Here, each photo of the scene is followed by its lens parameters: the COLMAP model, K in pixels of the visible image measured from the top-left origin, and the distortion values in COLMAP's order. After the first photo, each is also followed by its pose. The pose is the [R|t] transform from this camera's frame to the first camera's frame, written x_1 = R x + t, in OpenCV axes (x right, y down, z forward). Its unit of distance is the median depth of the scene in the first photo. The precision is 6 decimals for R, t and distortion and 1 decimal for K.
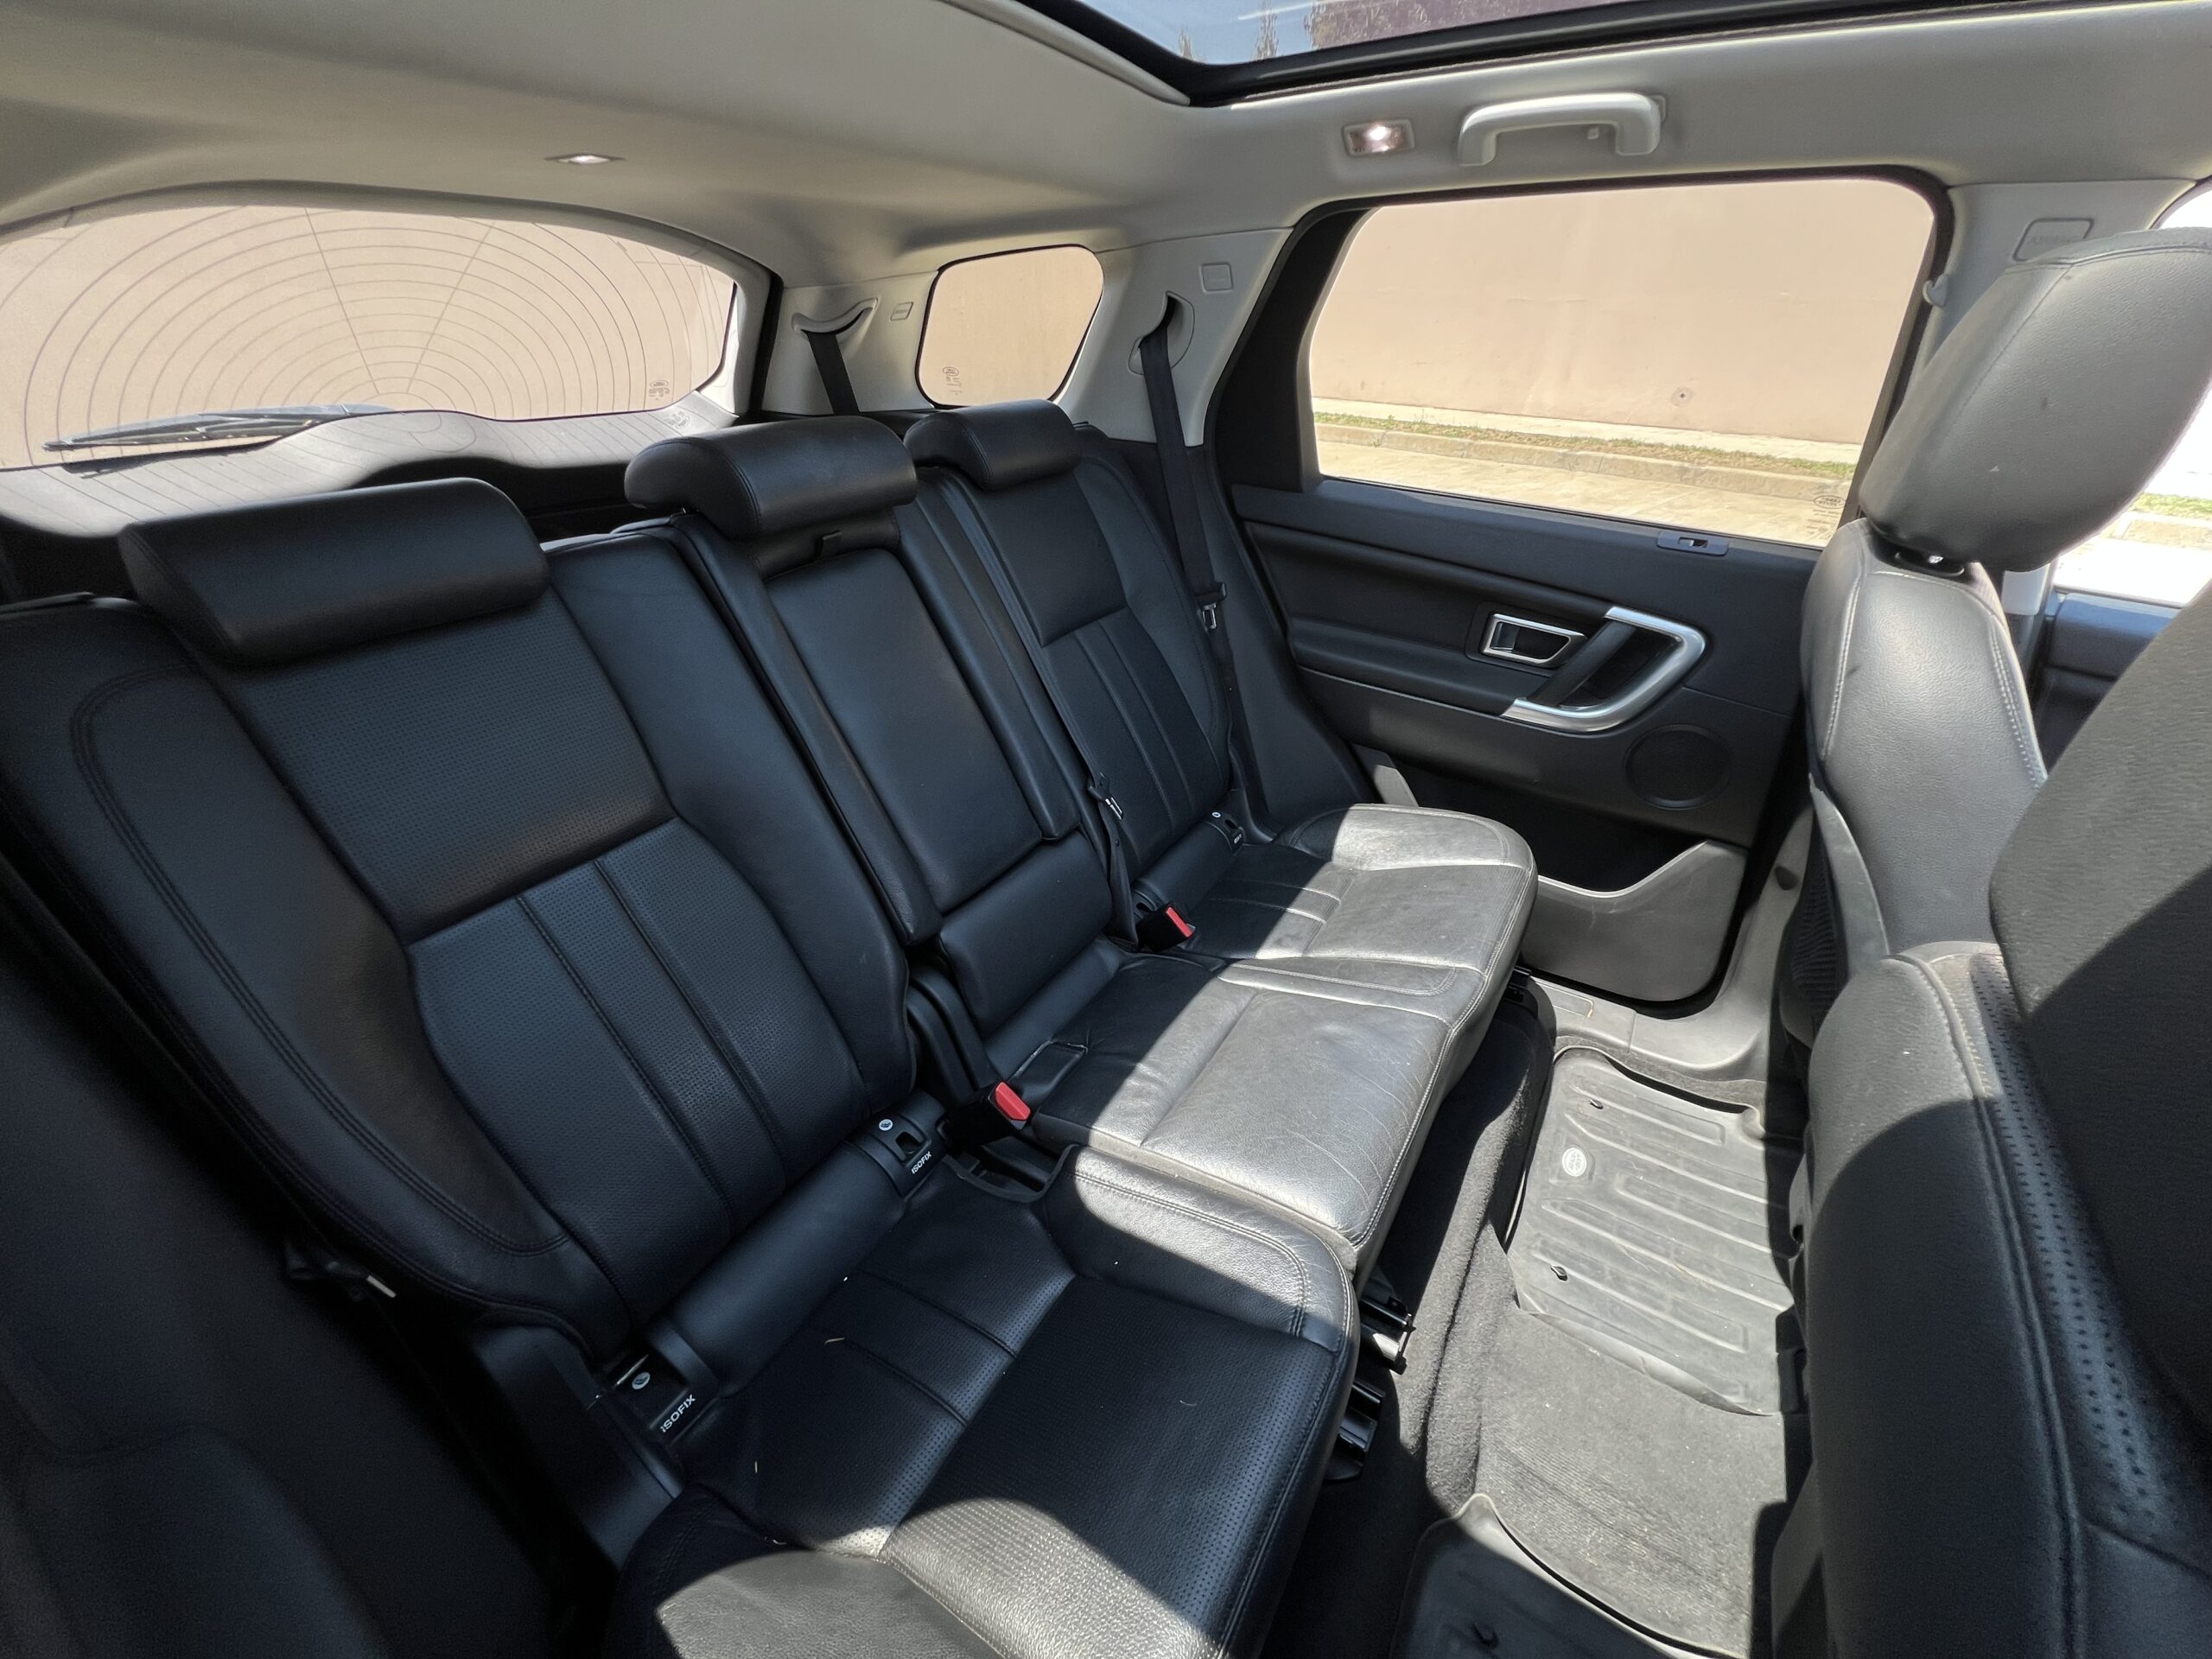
lens RADIAL K [[894.8, 0, 1072.2], [0, 894.8, 850.9], [0, 0, 1]] dist [-0.001355, -0.000291]
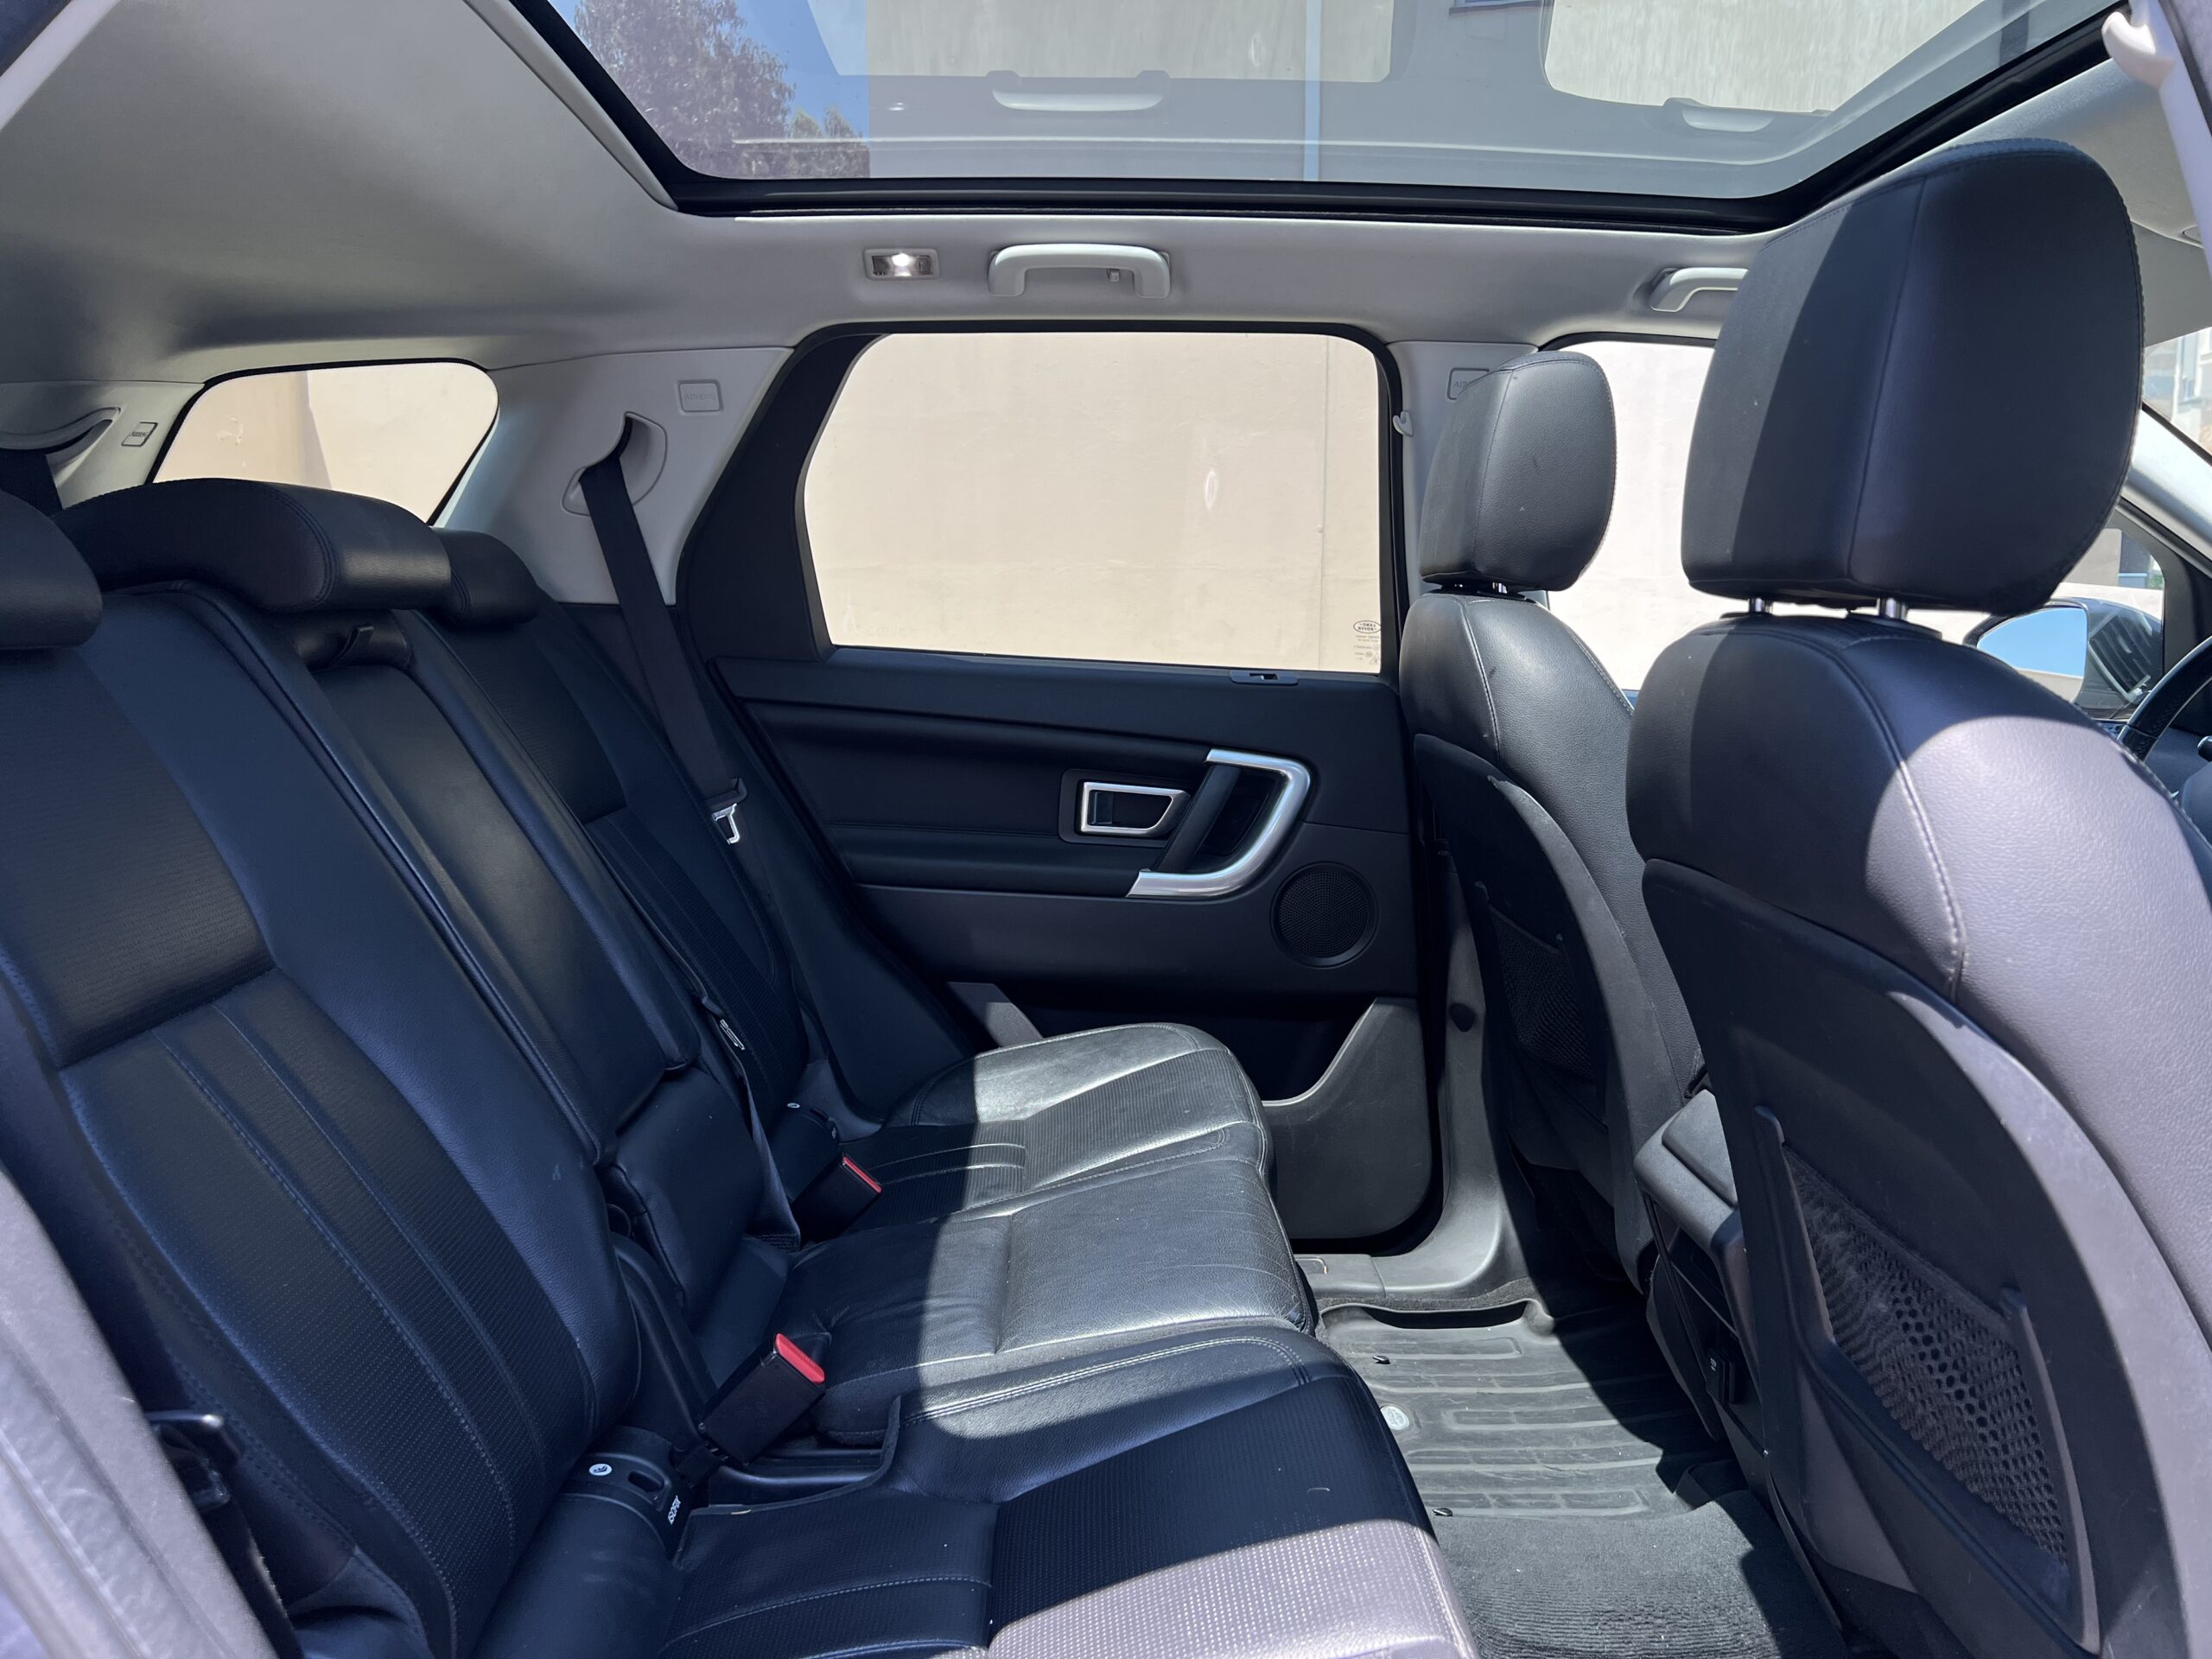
lens RADIAL K [[1671.2, 0, 1103.7], [0, 1671.2, 830.4], [0, 0, 1]] dist [0.048733, -0.059330]
pose [[0.828384, -0.075763, 0.555013, -0.392687], [0.284222, 0.910645, -0.299907, 0.258731], [-0.482698, 0.406185, 0.775897, -0.178258]]
